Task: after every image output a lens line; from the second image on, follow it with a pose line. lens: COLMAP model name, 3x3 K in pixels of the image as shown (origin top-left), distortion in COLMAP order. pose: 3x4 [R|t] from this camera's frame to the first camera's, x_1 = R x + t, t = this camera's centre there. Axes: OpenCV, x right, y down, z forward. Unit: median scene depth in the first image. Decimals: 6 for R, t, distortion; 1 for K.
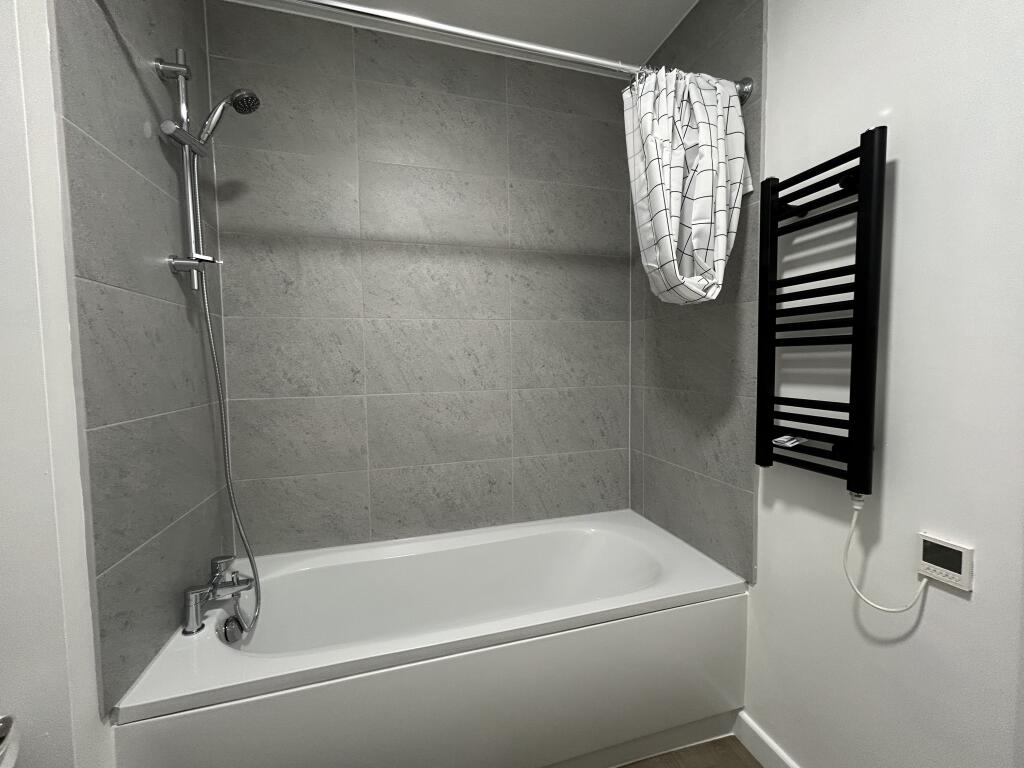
lens RADIAL K [[414.8, 0, 515.1], [0, 414.8, 385.2], [0, 0, 1]] dist [0.001866, 0.000111]
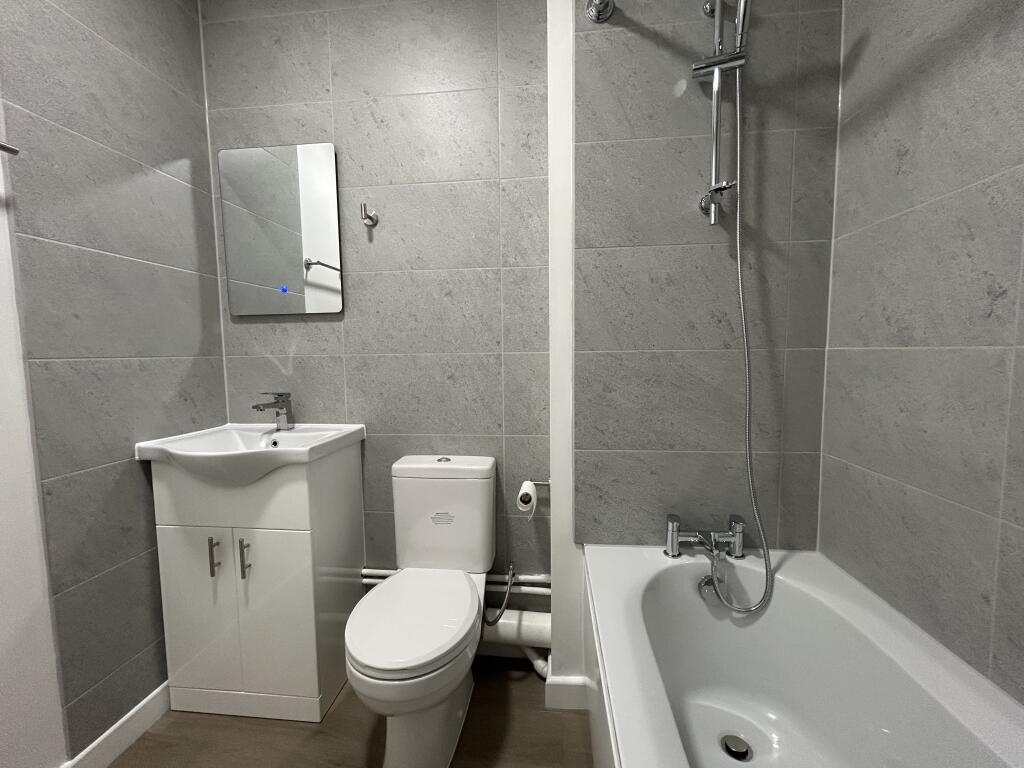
lens RADIAL K [[416.8, 0, 509.9], [0, 416.8, 382.7], [0, 0, 1]] dist [0.005751, 0.000417]
pose [[-0.374080, 0.090764, -0.922944, 0.255715], [-0.034100, 0.993180, 0.111493, 0.031817], [0.926769, 0.073180, -0.368434, 0.733295]]
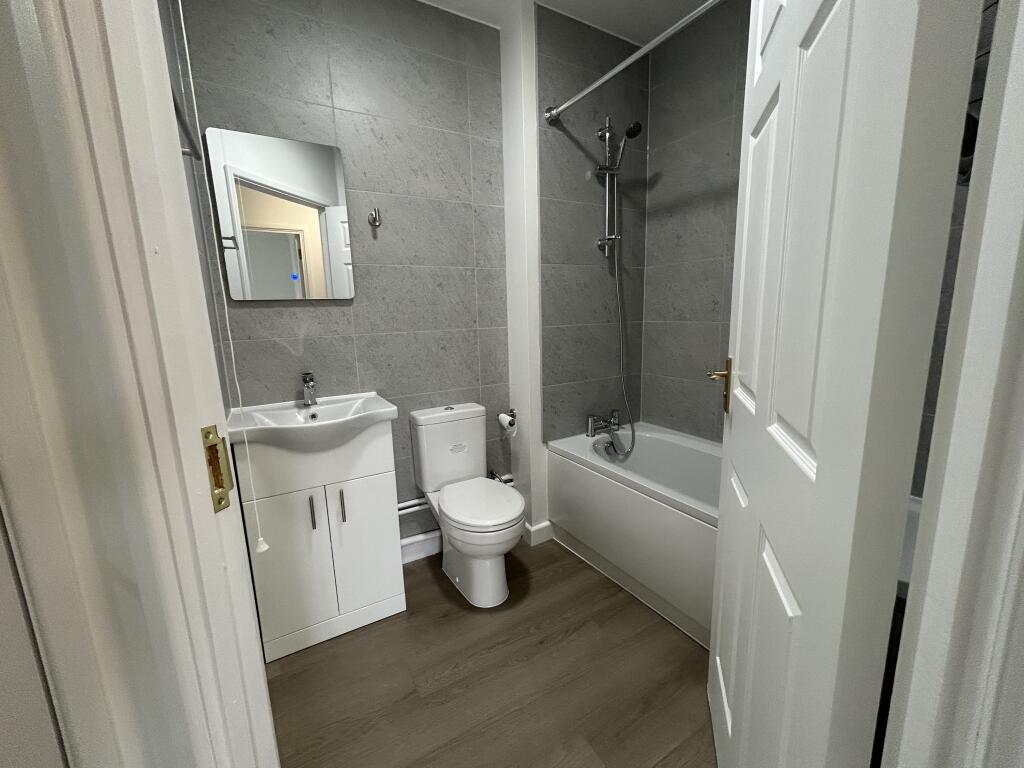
lens RADIAL K [[416.8, 0, 509.9], [0, 416.8, 382.7], [0, 0, 1]] dist [0.005751, 0.000417]
pose [[0.243727, 0.174879, -0.953947, 0.736780], [-0.030844, 0.984509, 0.172601, 0.006692], [0.969353, -0.012644, 0.245345, 0.108138]]
